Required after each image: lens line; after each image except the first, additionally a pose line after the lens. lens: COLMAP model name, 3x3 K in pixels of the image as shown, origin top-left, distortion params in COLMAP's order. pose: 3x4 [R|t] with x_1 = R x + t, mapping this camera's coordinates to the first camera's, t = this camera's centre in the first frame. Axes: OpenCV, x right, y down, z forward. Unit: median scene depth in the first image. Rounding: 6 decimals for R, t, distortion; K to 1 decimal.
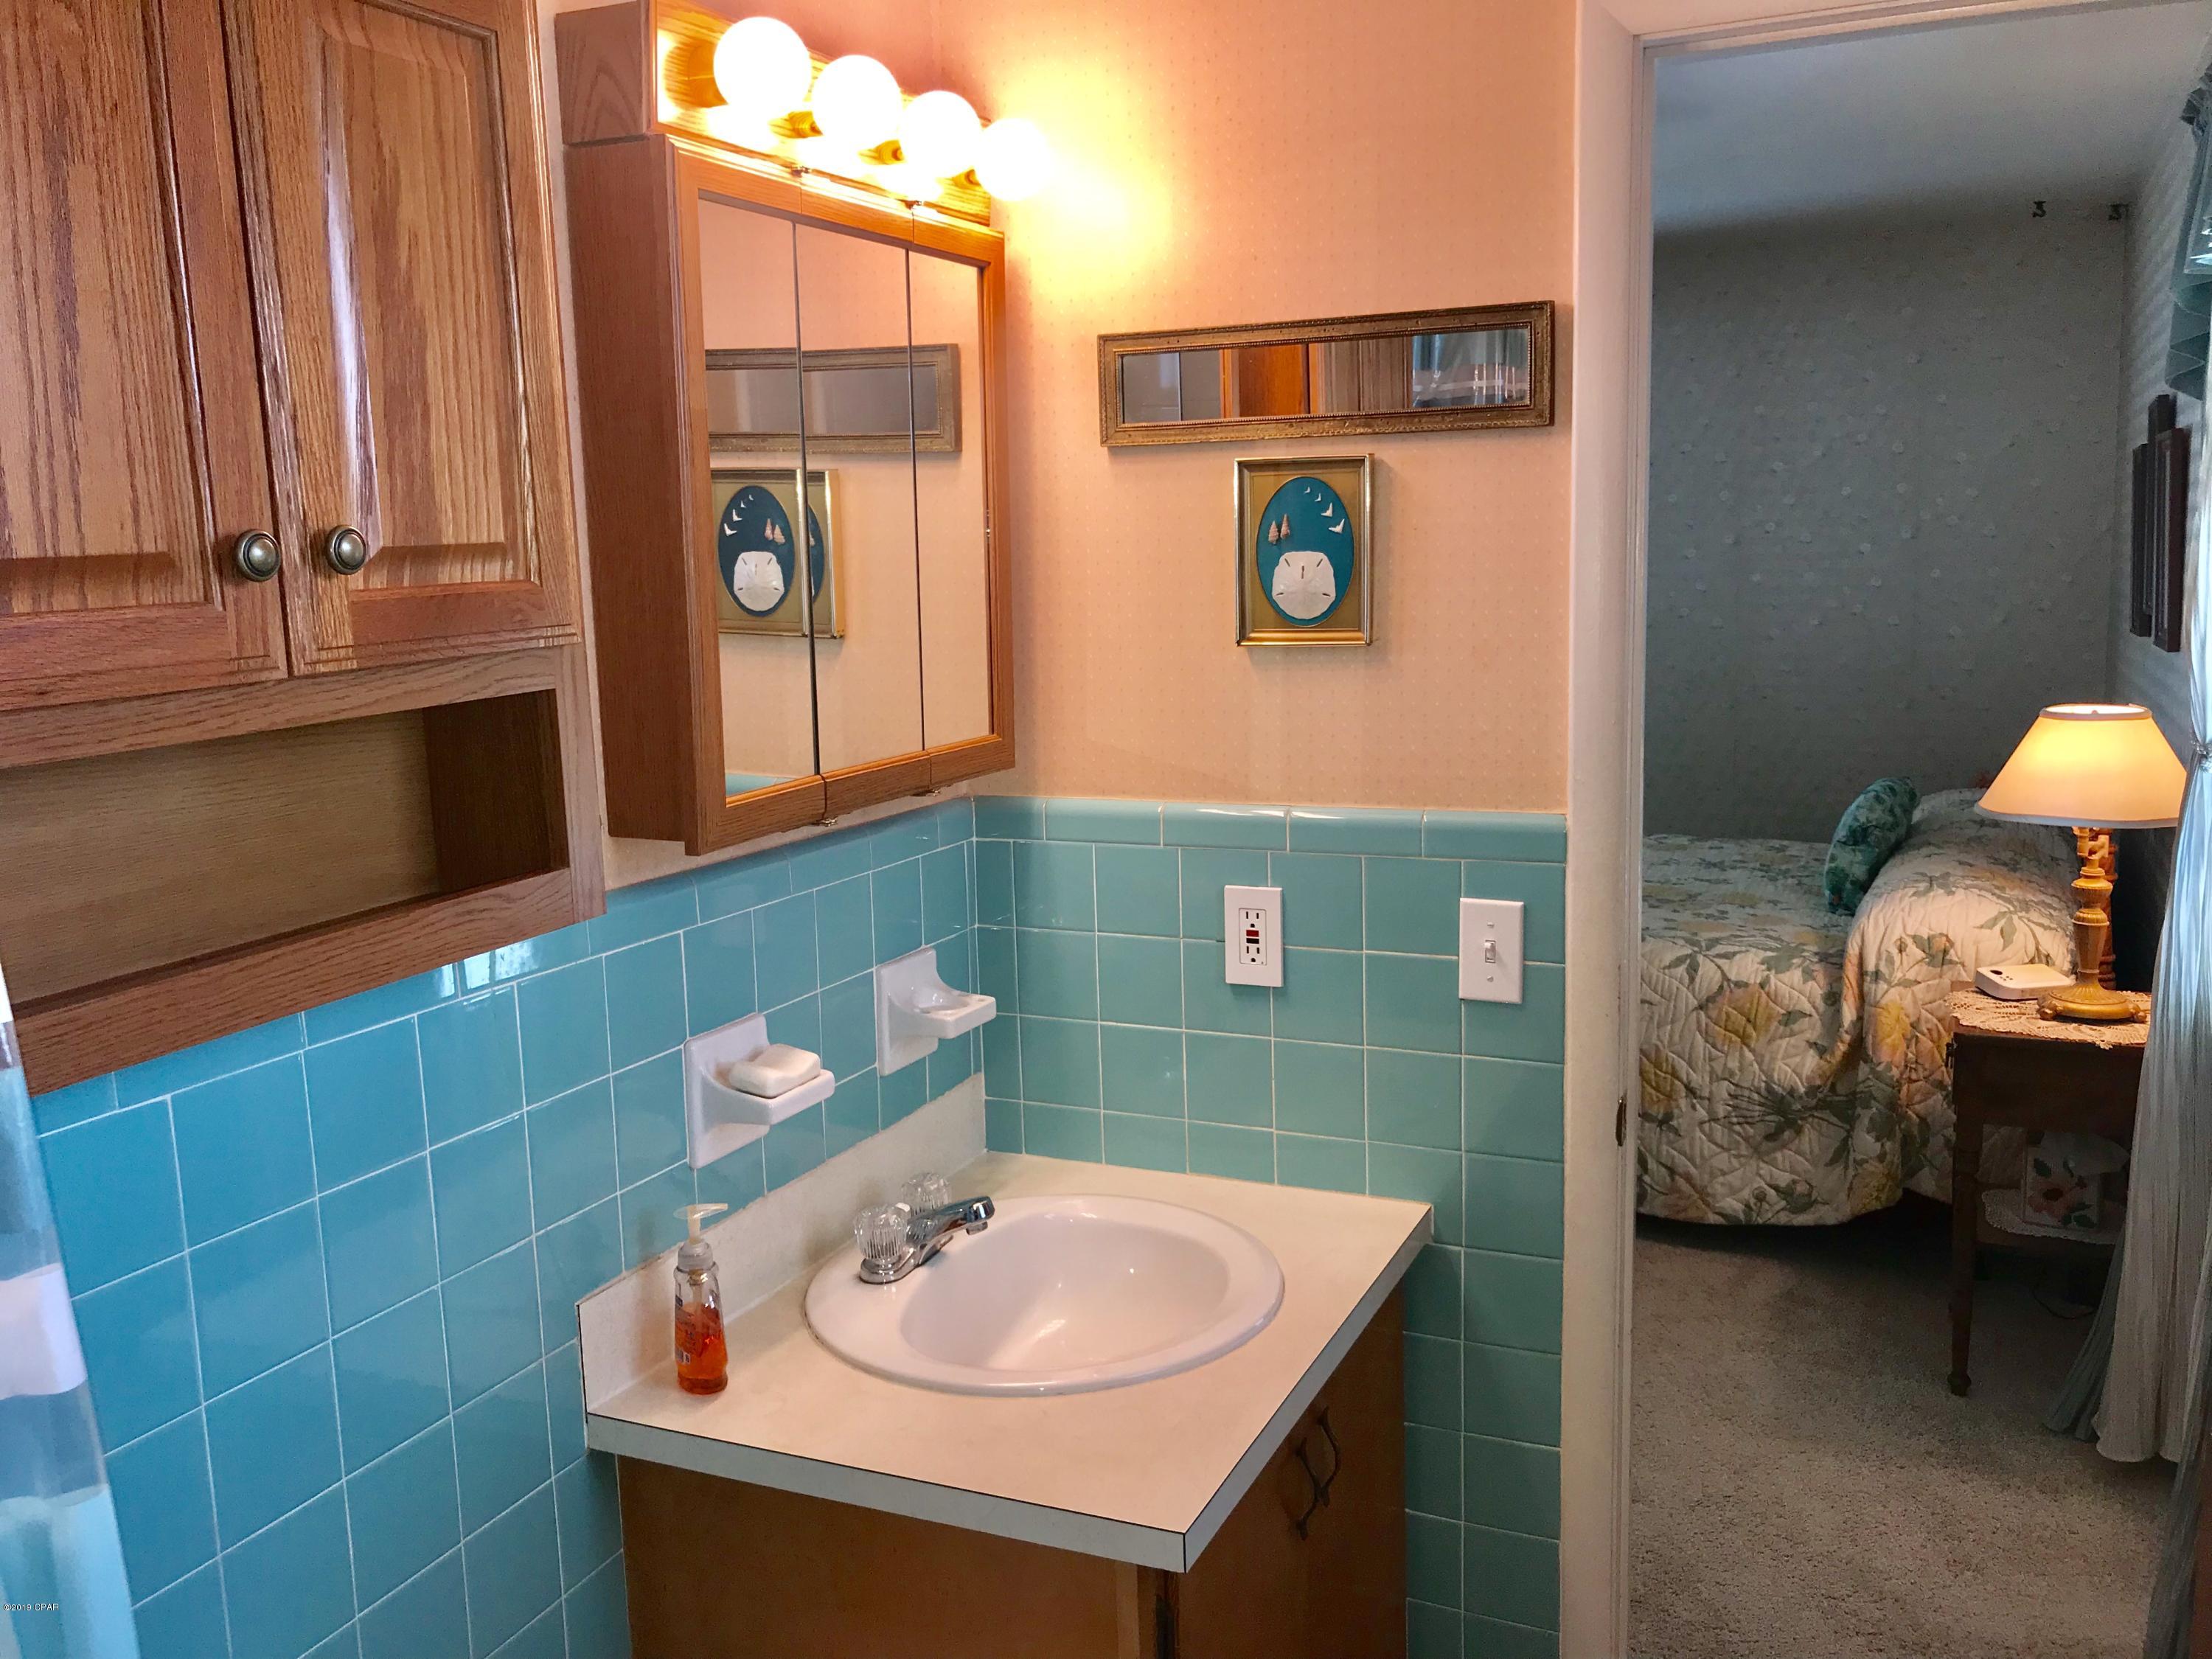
lens RADIAL K [[1821.6, 0, 1103.3], [0, 1821.6, 818.6], [0, 0, 1]] dist [-0.006172, 0.030547]
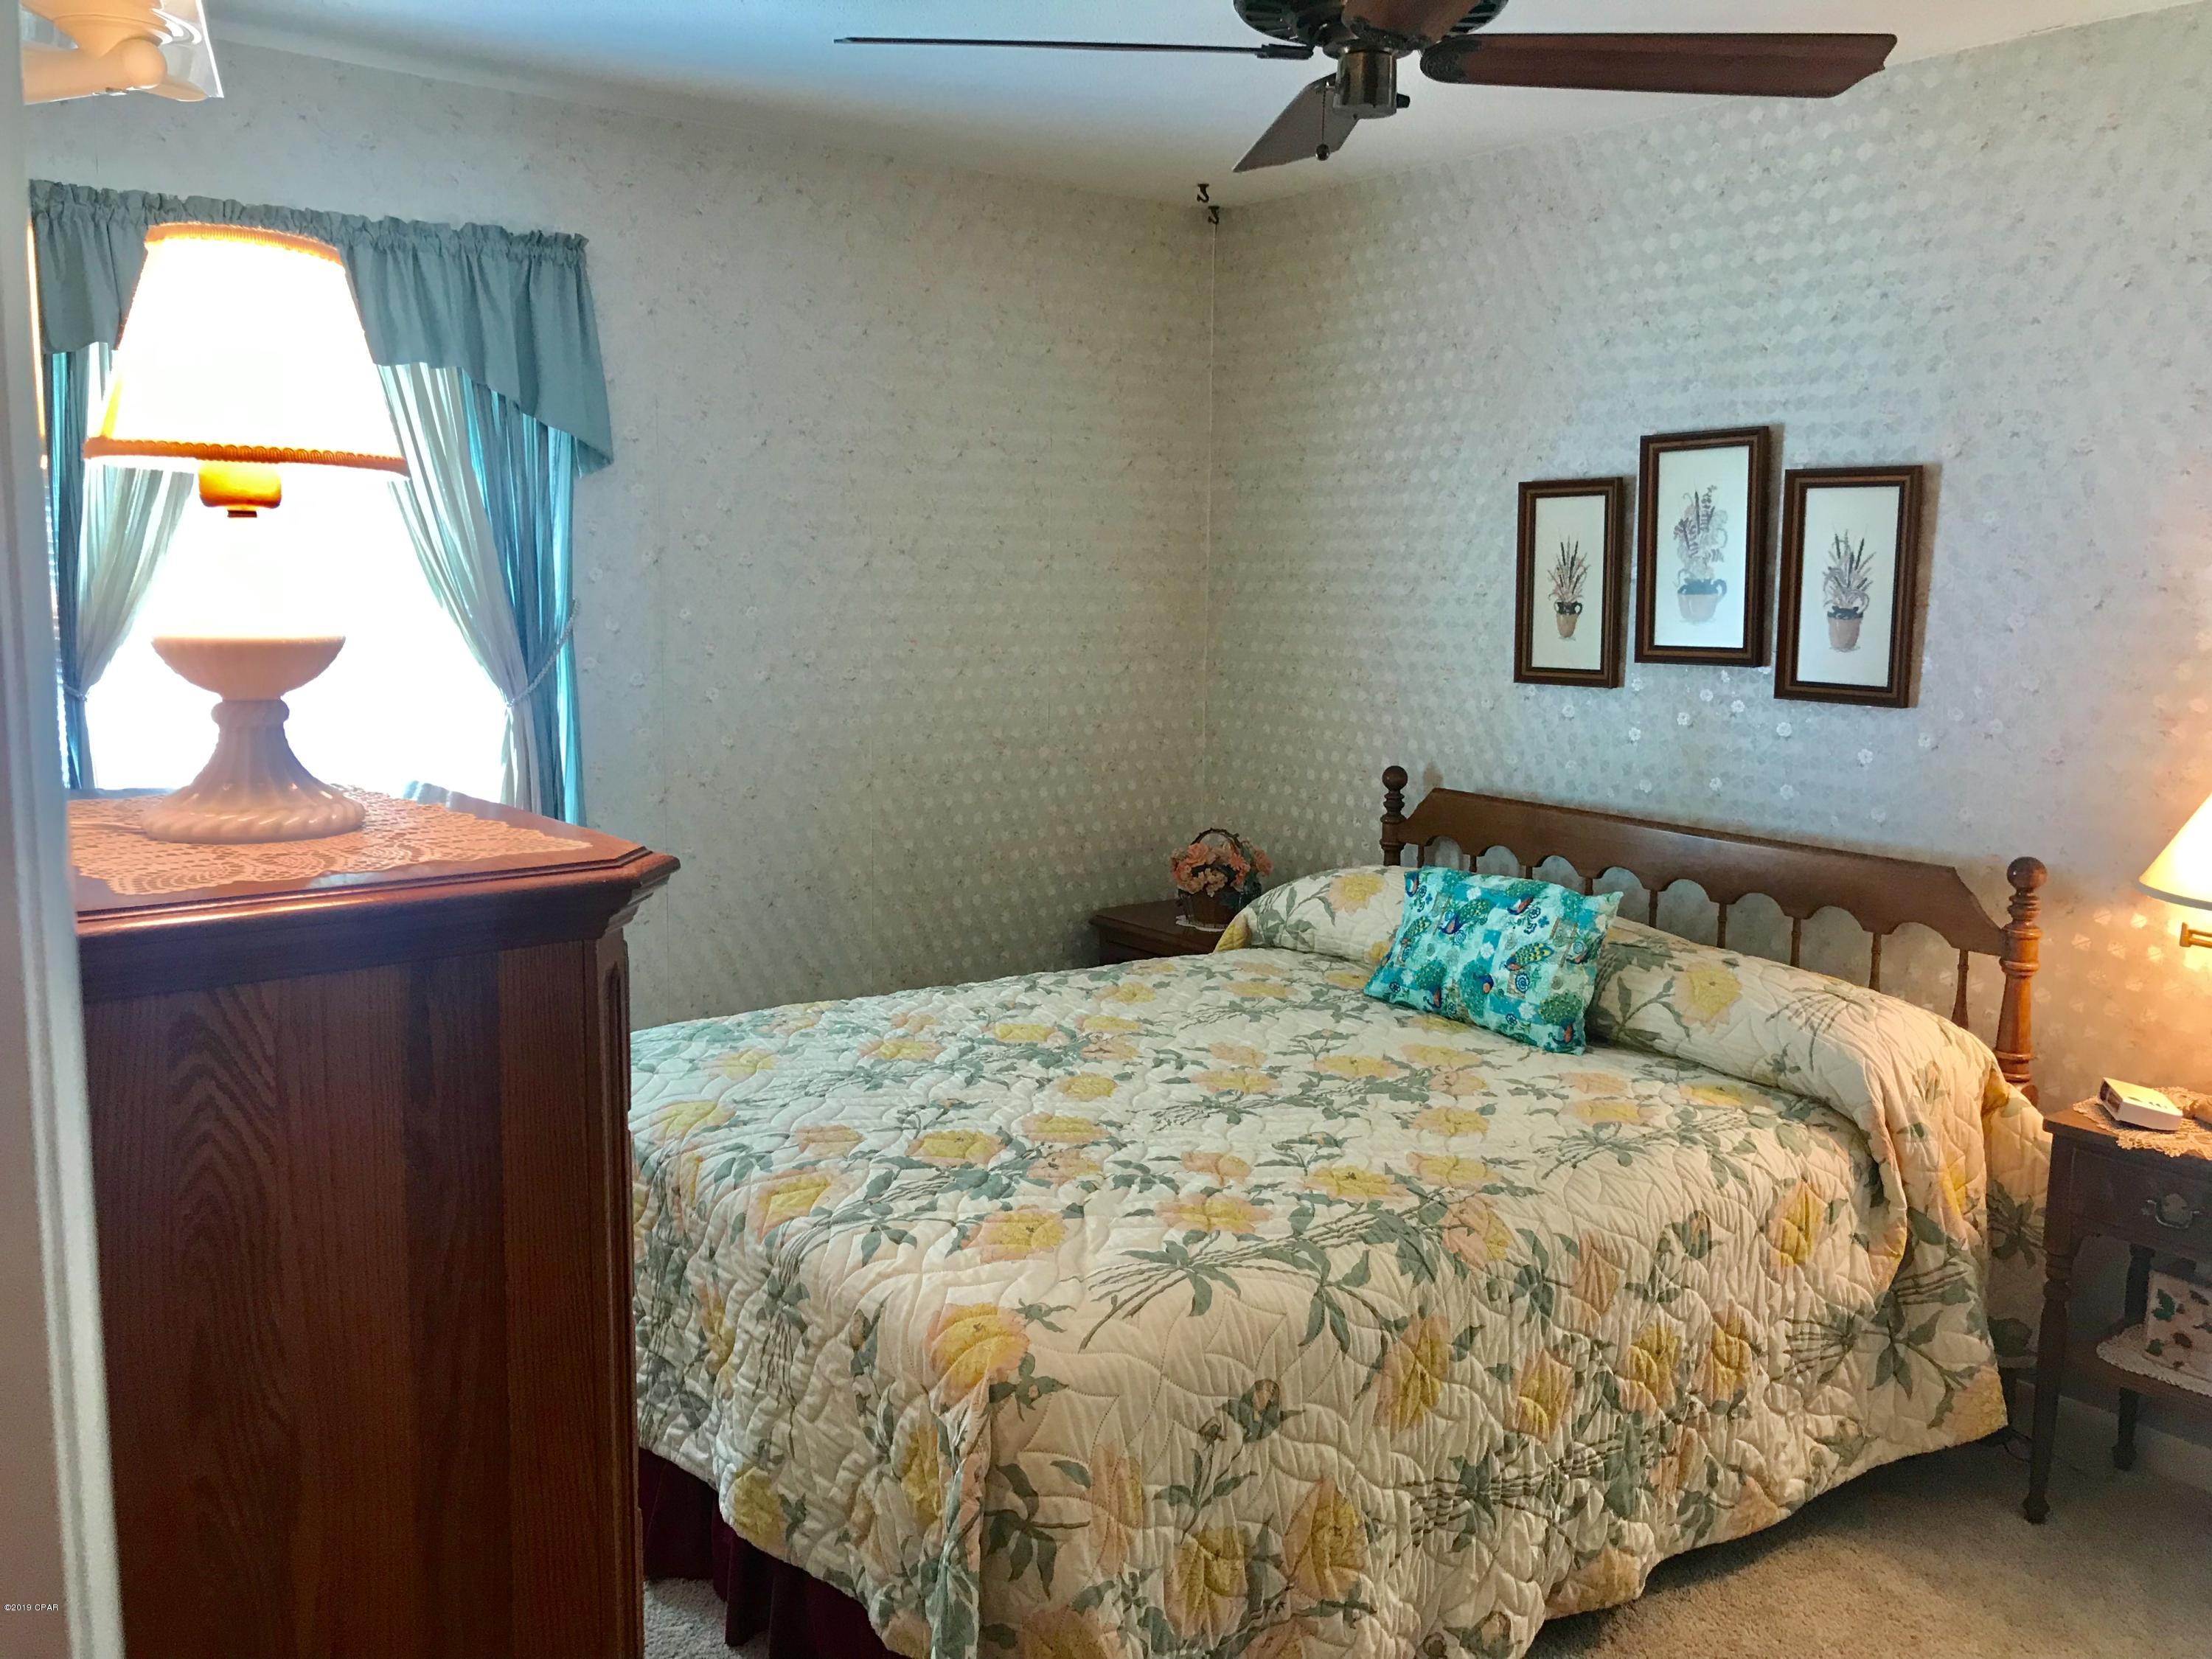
lens RADIAL K [[1821.6, 0, 1093.8], [0, 1821.6, 835.3], [0, 0, 1]] dist [-0.006172, 0.030547]
pose [[0.468820, -0.087782, 0.878921, -0.396447], [0.095173, 0.994277, 0.048538, -0.105877], [-0.878151, 0.060894, 0.474492, 0.881097]]
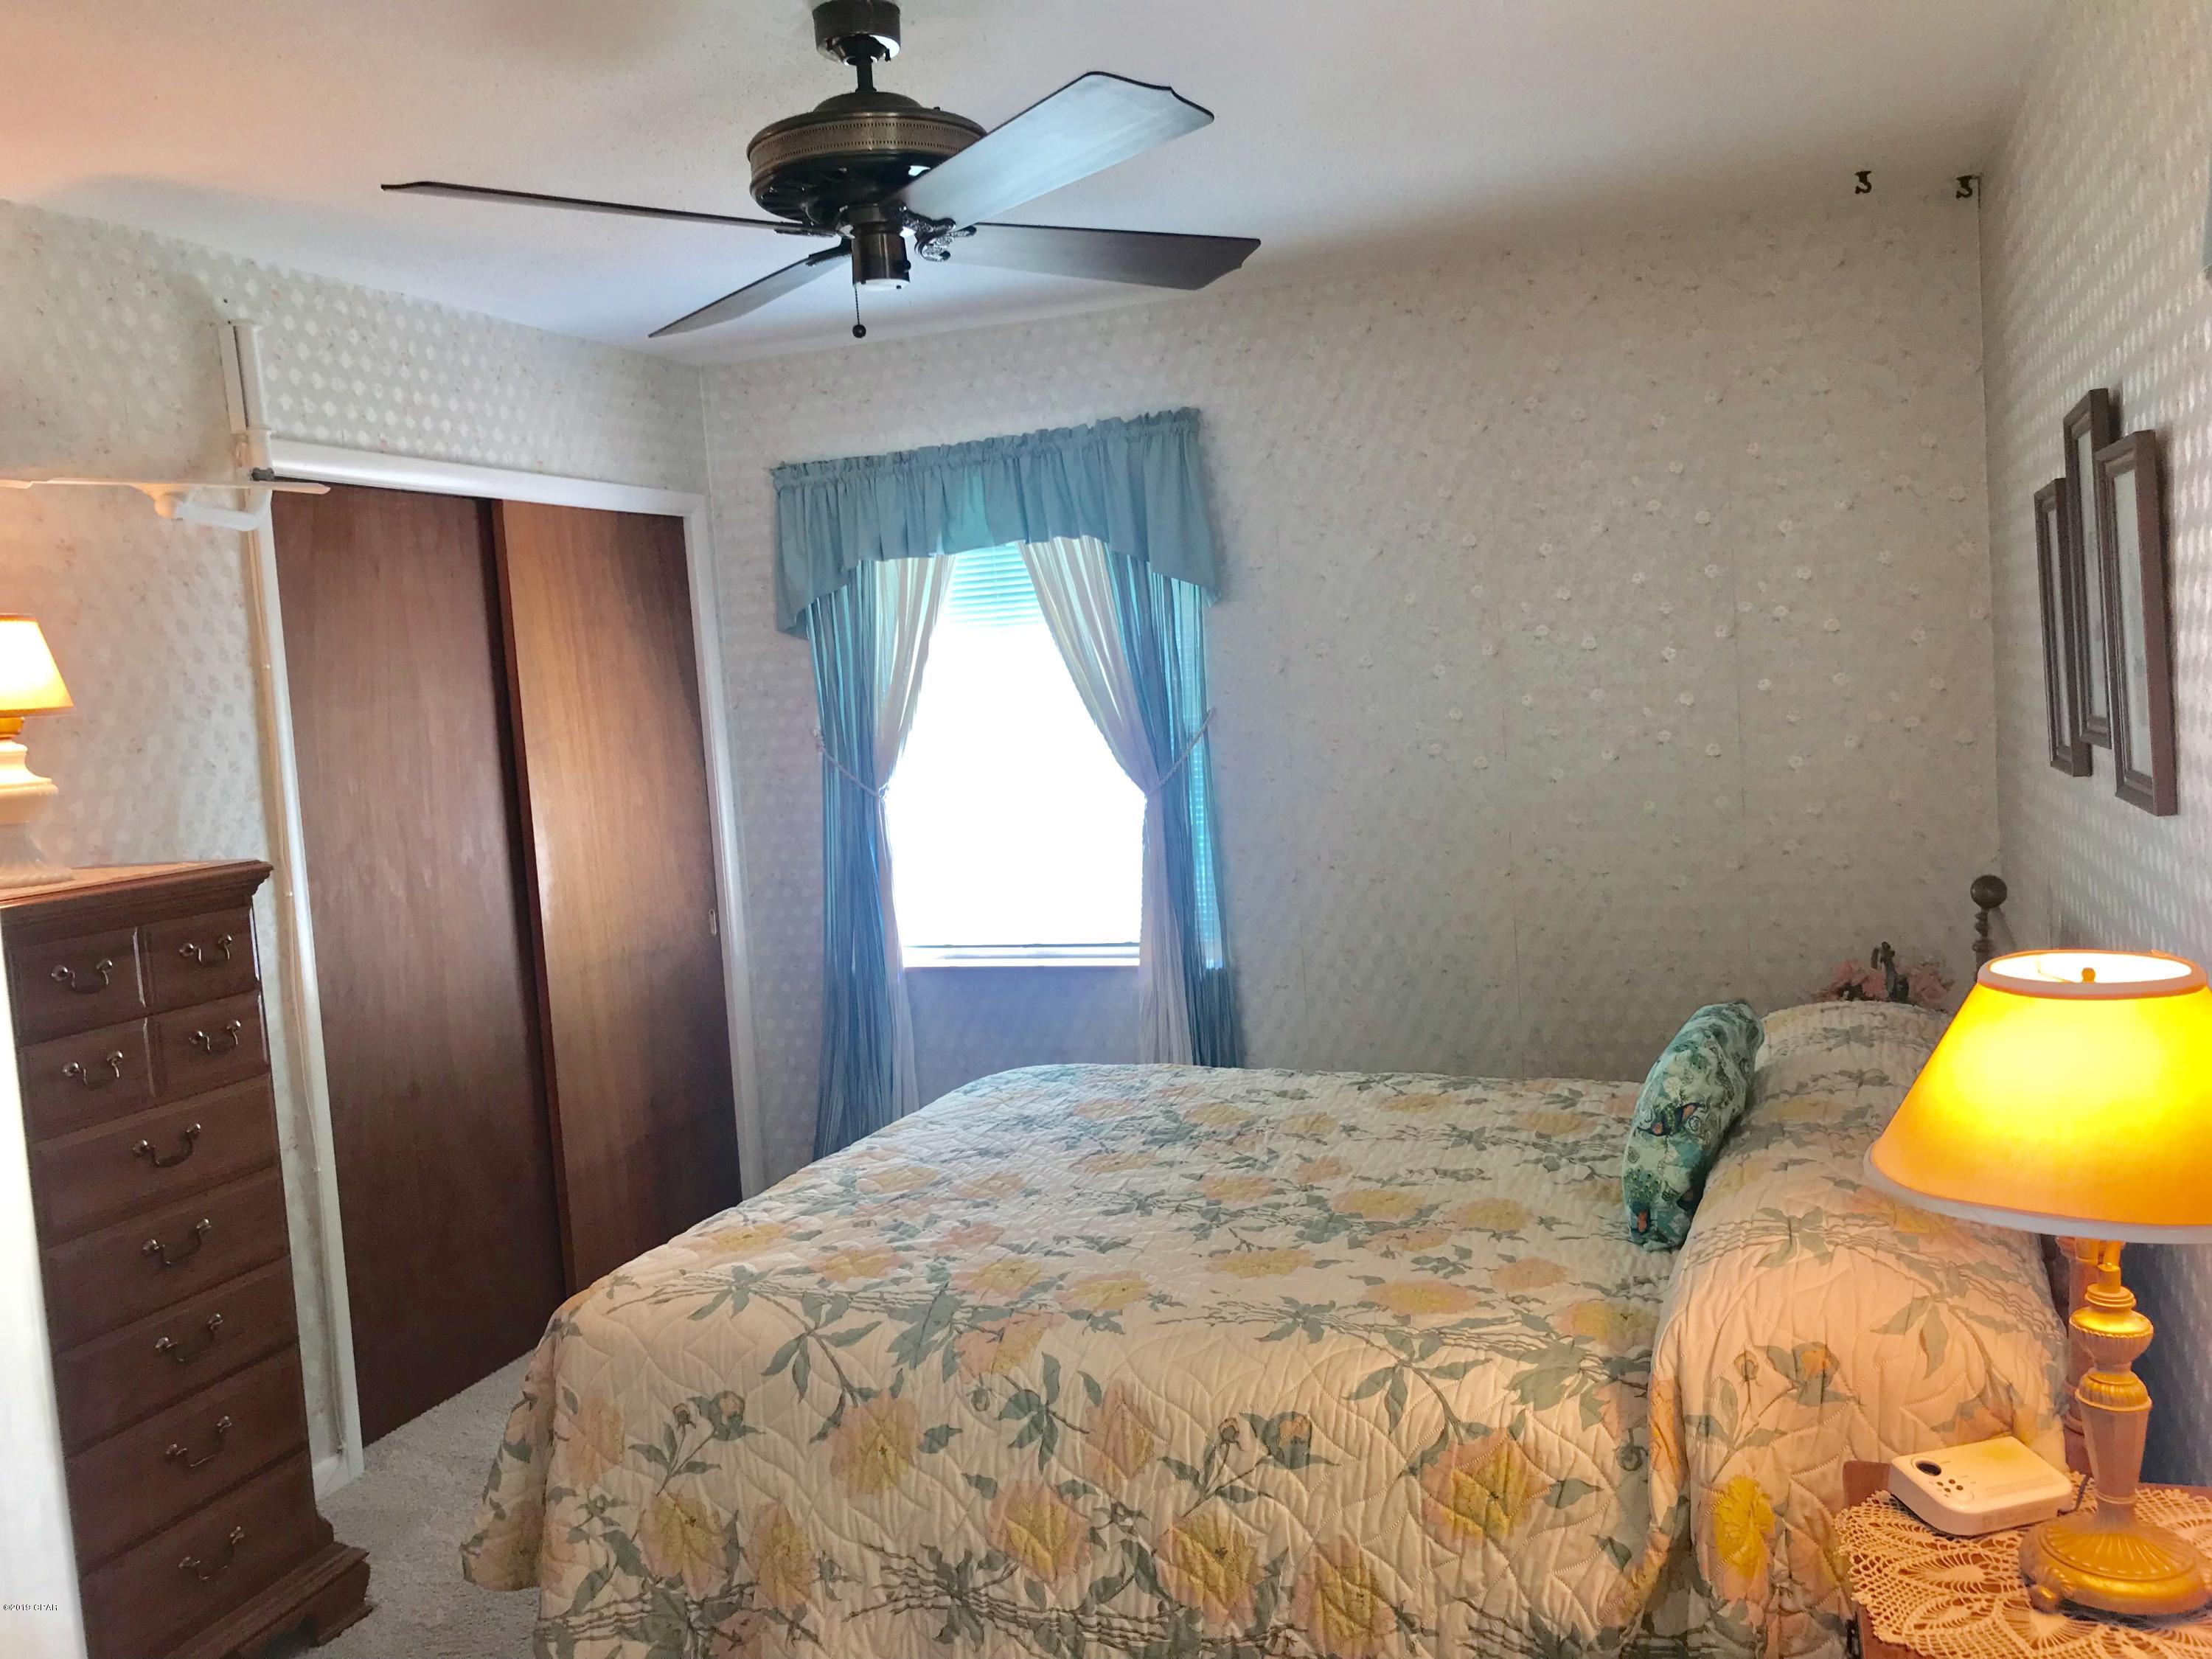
lens RADIAL K [[1821.6, 0, 1097.8], [0, 1821.6, 817.2], [0, 0, 1]] dist [-0.006172, 0.030547]
pose [[0.996648, -0.042860, 0.069677, 0.199429], [0.047620, 0.996537, -0.068161, -0.064517], [-0.066515, 0.071250, 0.995238, 0.427451]]
